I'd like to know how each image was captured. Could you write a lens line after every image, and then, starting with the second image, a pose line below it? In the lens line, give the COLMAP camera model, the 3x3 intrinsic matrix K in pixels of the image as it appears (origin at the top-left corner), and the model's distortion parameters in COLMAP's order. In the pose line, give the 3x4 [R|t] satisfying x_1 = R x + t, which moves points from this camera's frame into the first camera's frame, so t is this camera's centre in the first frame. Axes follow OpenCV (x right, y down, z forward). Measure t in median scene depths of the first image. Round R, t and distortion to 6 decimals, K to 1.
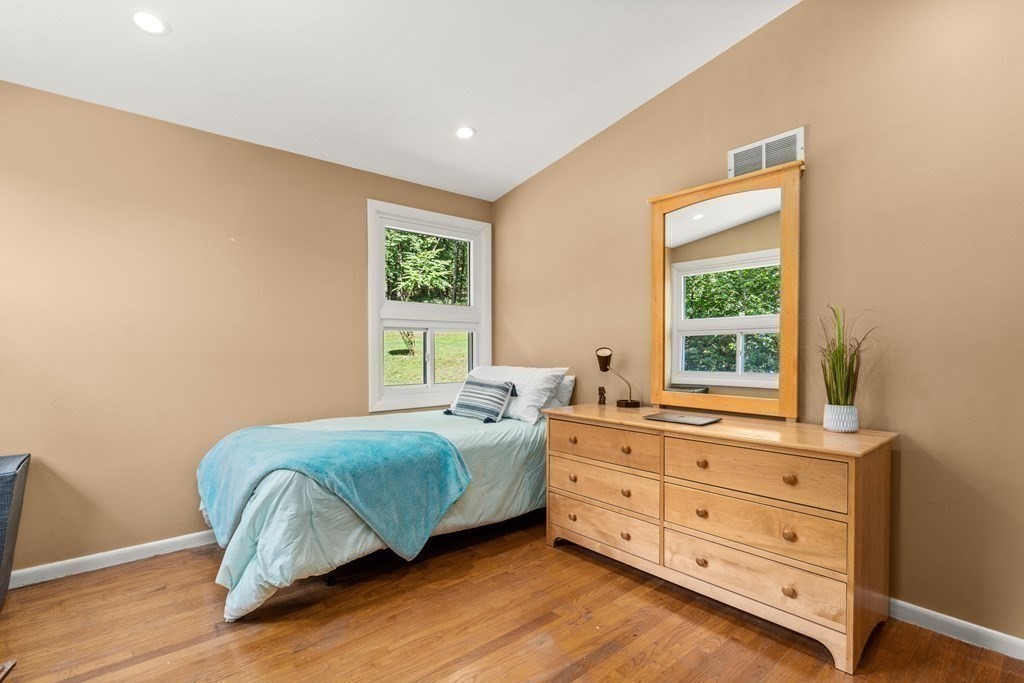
lens RADIAL K [[469.5, 0, 523.1], [0, 469.5, 357.7], [0, 0, 1]] dist [-0.005447, -0.000090]
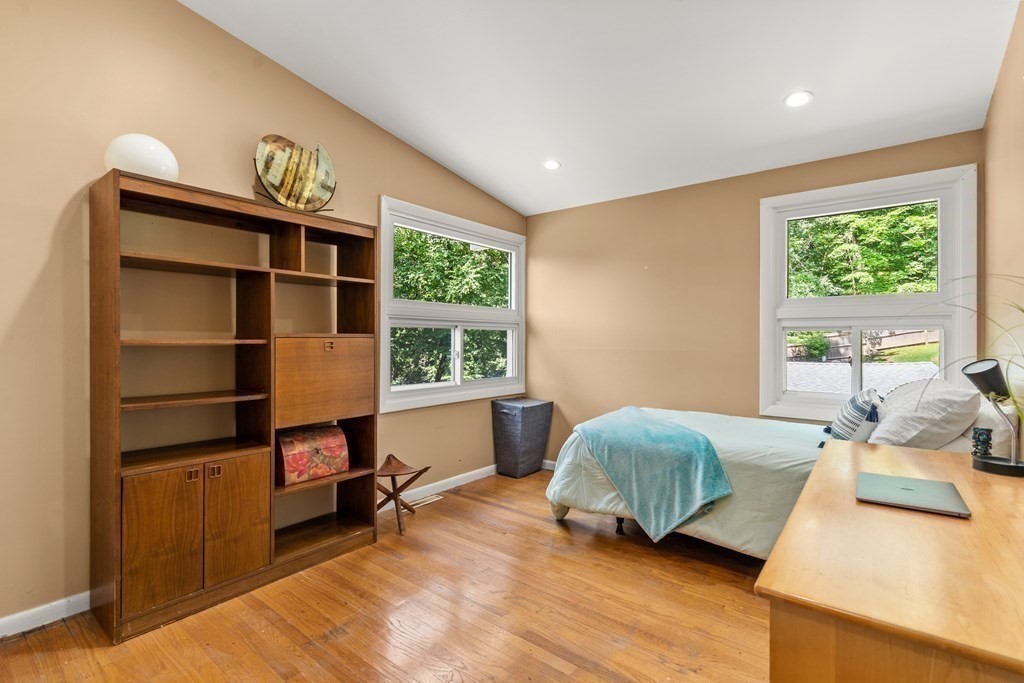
lens RADIAL K [[469.5, 0, 513.9], [0, 469.5, 339.5], [0, 0, 1]] dist [-0.005447, -0.000090]
pose [[0.205551, 0.000203, -0.978646, 0.753251], [-0.027478, 0.999607, -0.005563, -0.032035], [0.978261, 0.028034, 0.205476, 0.415555]]
